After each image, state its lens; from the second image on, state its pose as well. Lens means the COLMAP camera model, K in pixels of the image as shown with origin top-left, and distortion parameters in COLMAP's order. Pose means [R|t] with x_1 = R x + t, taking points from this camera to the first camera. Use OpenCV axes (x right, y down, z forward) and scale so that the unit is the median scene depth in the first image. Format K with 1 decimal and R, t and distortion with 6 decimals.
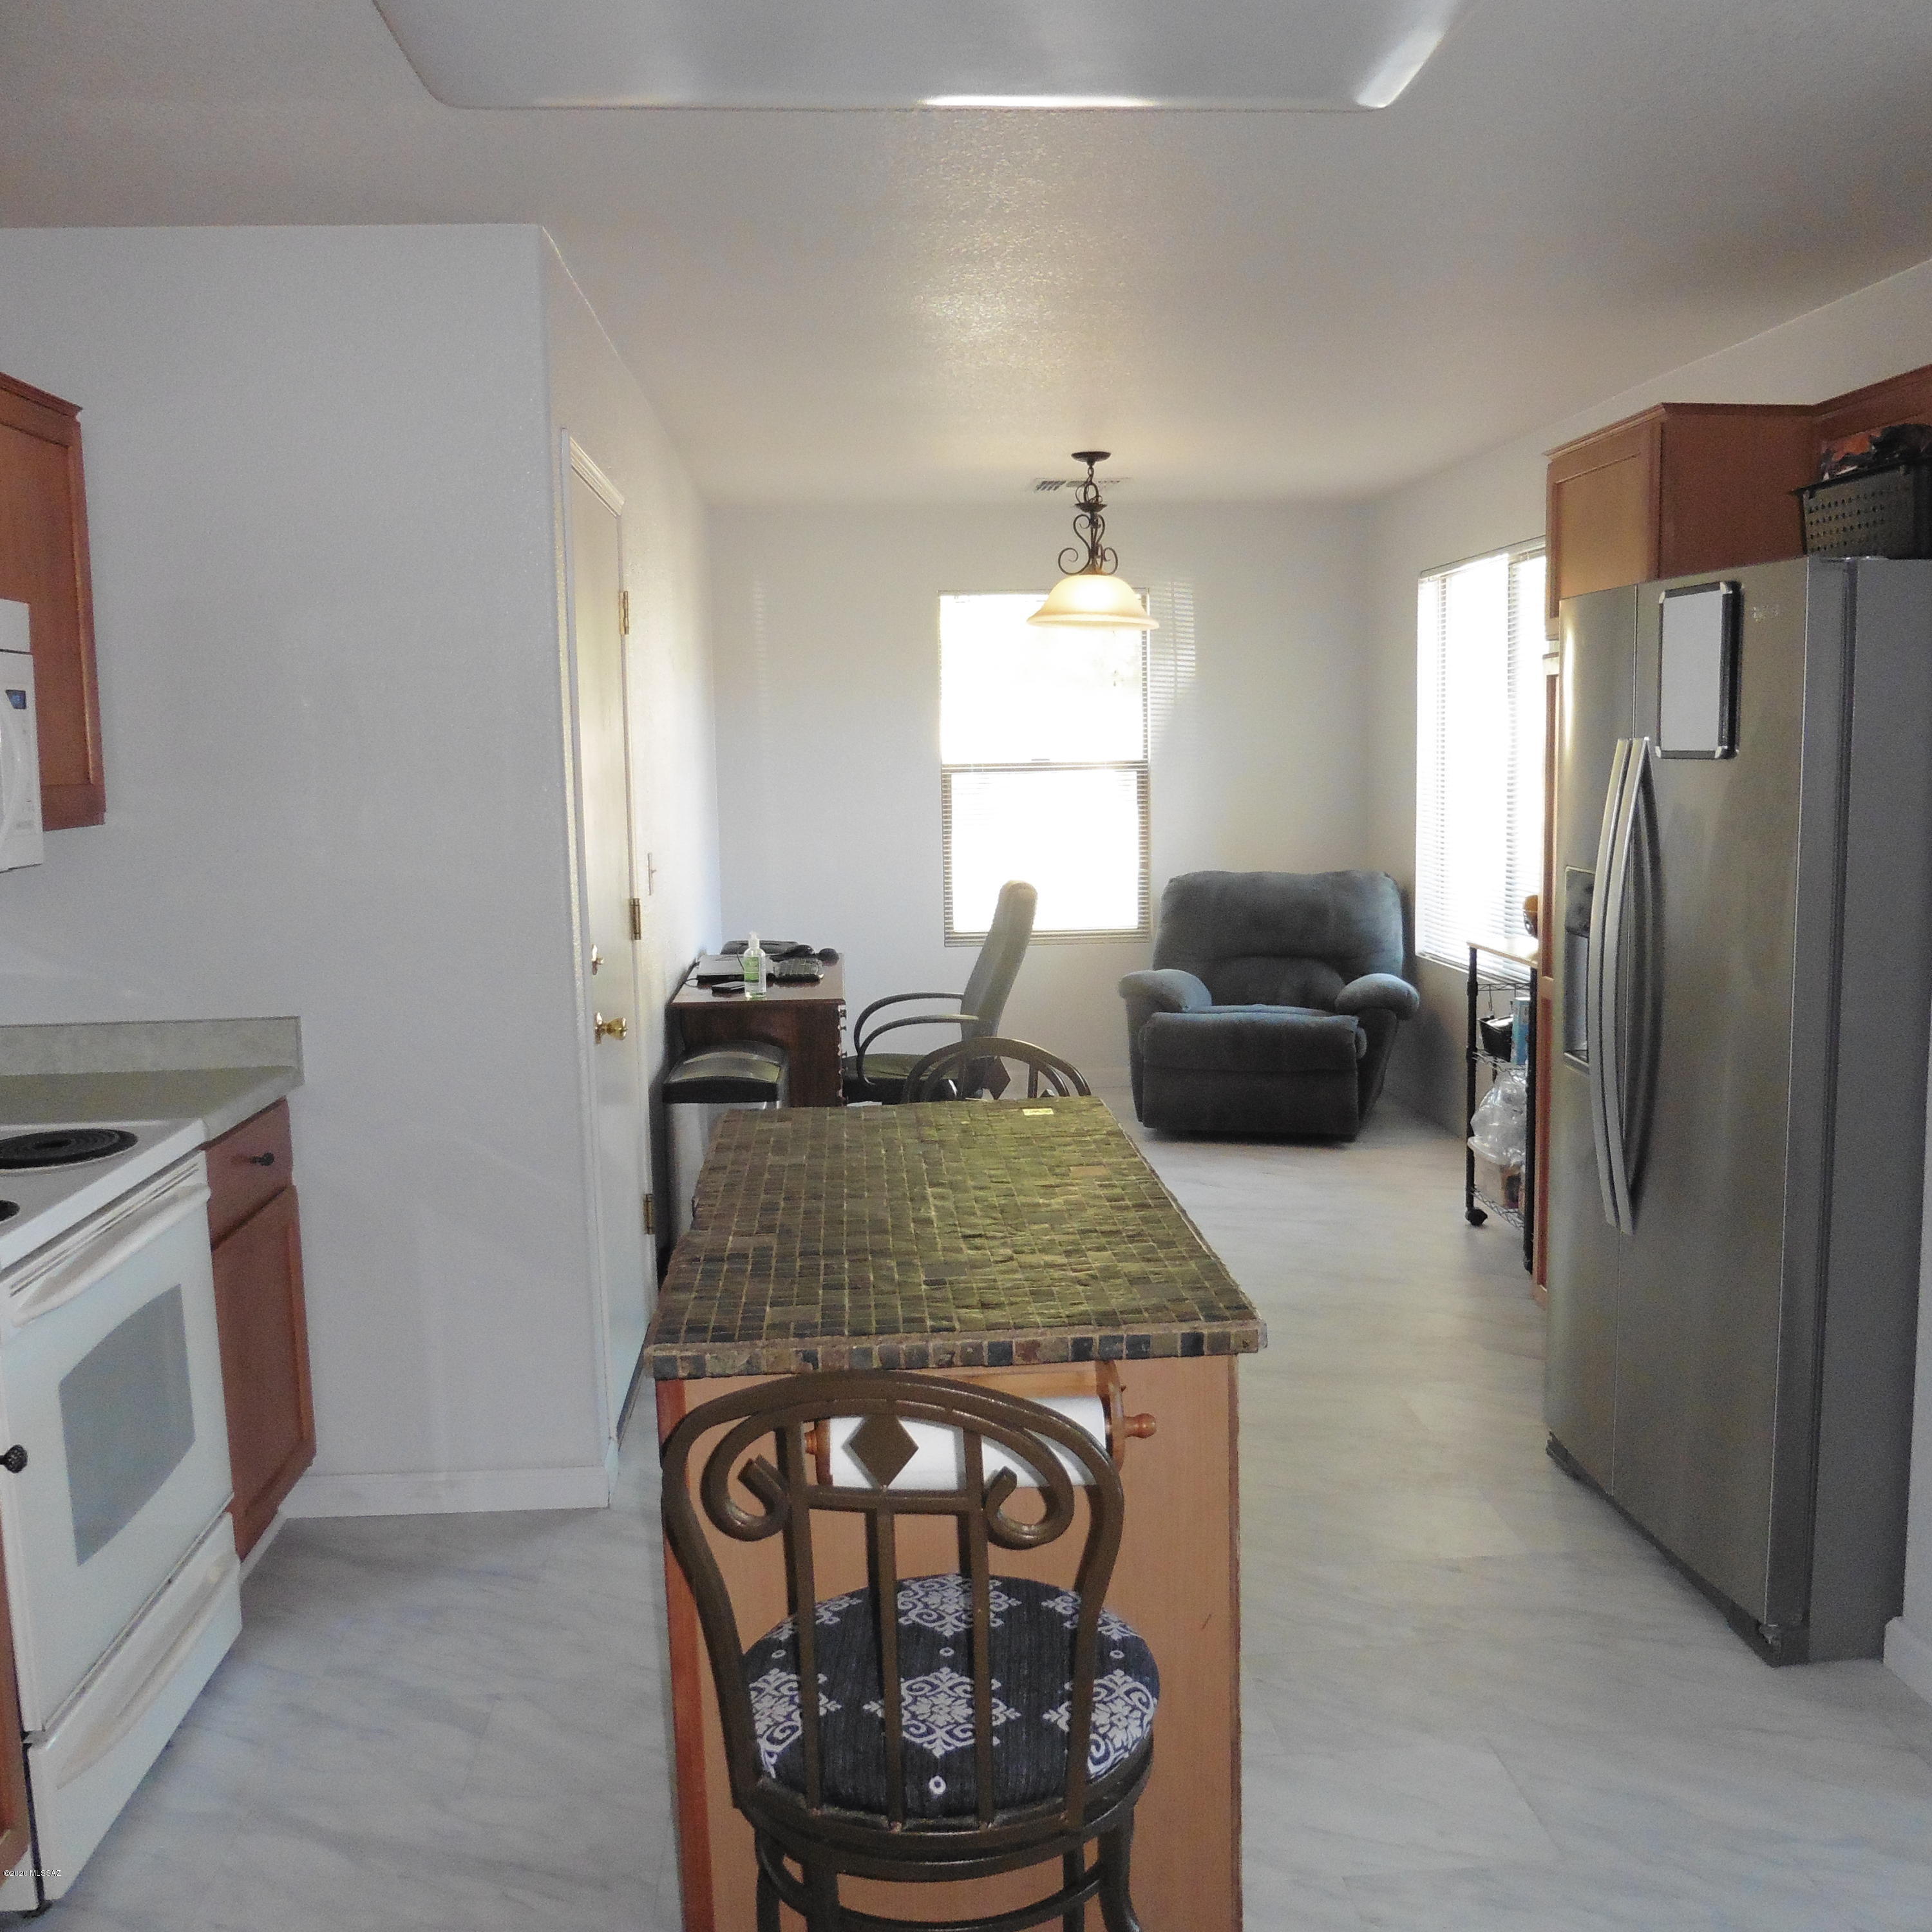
lens RADIAL K [[1872.4, 0, 967.3], [0, 1872.4, 958.8], [0, 0, 1]] dist [-0.043254, 0.000000]
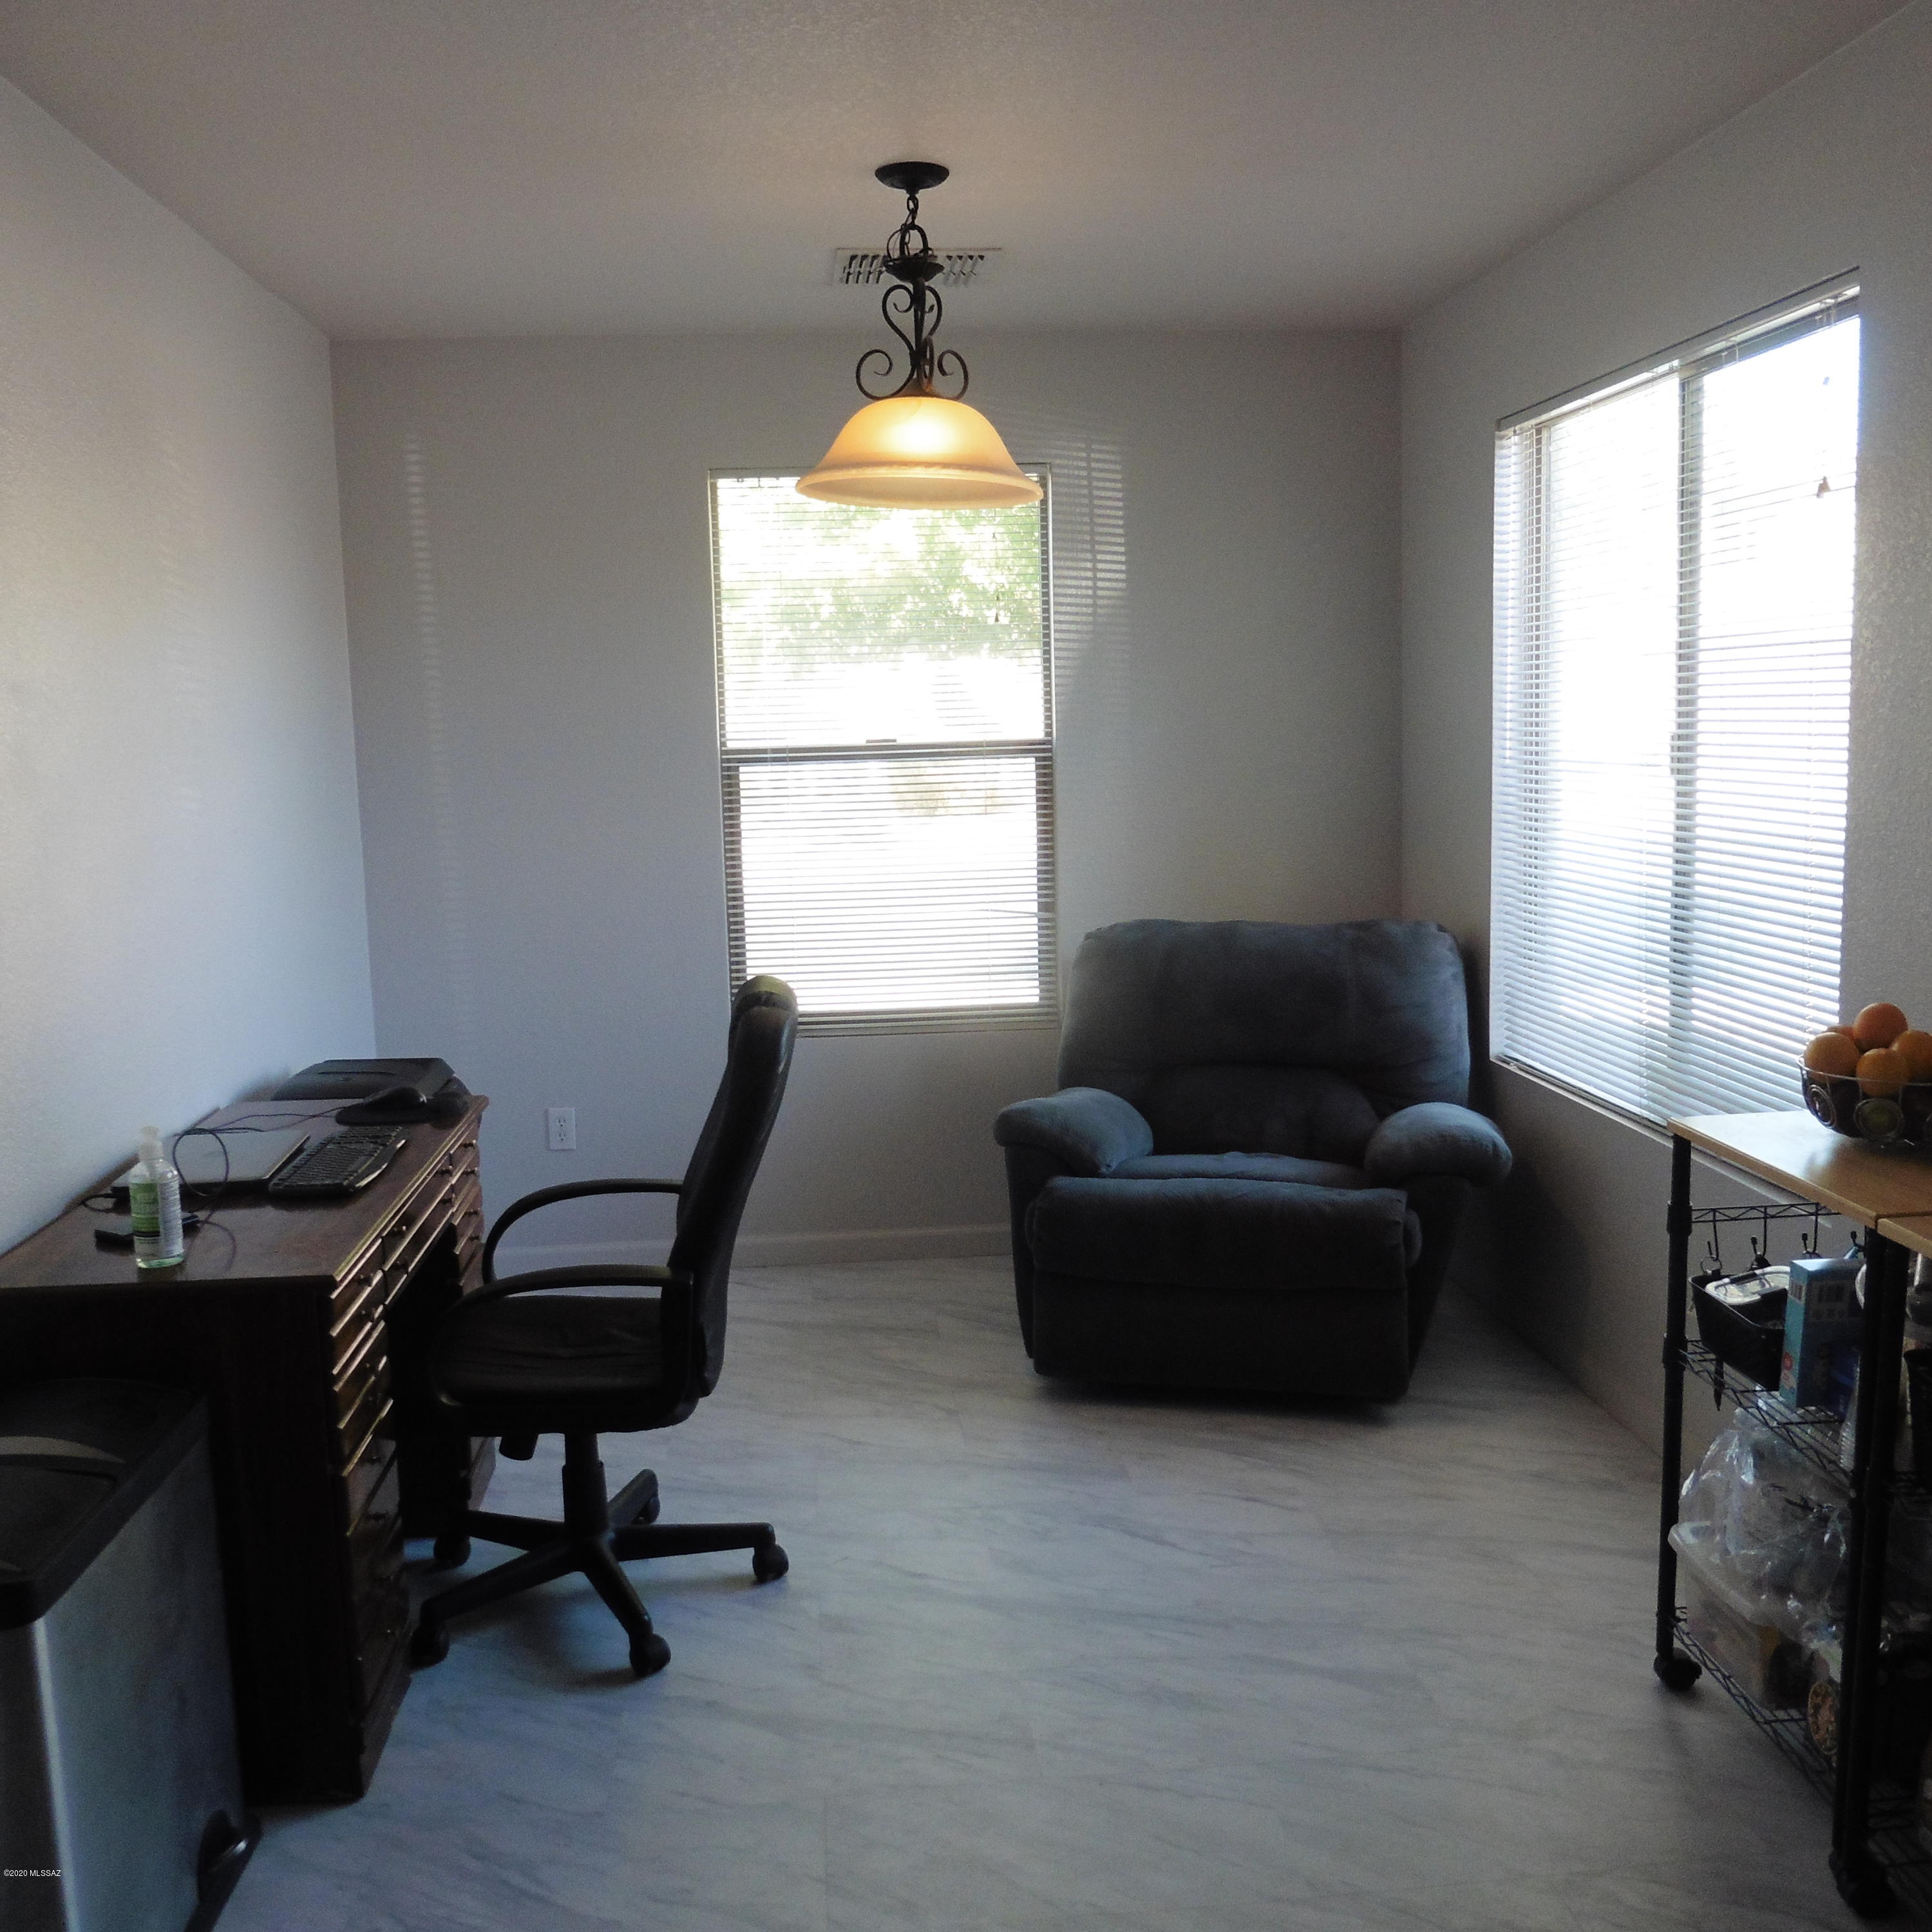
lens RADIAL K [[1872.4, 0, 965.2], [0, 1872.4, 970.1], [0, 0, 1]] dist [-0.043254, 0.000000]
pose [[0.999820, -0.010461, 0.015858, 0.065696], [0.010149, 0.999756, 0.019630, -0.048207], [-0.016059, -0.019465, 0.999682, 0.430487]]
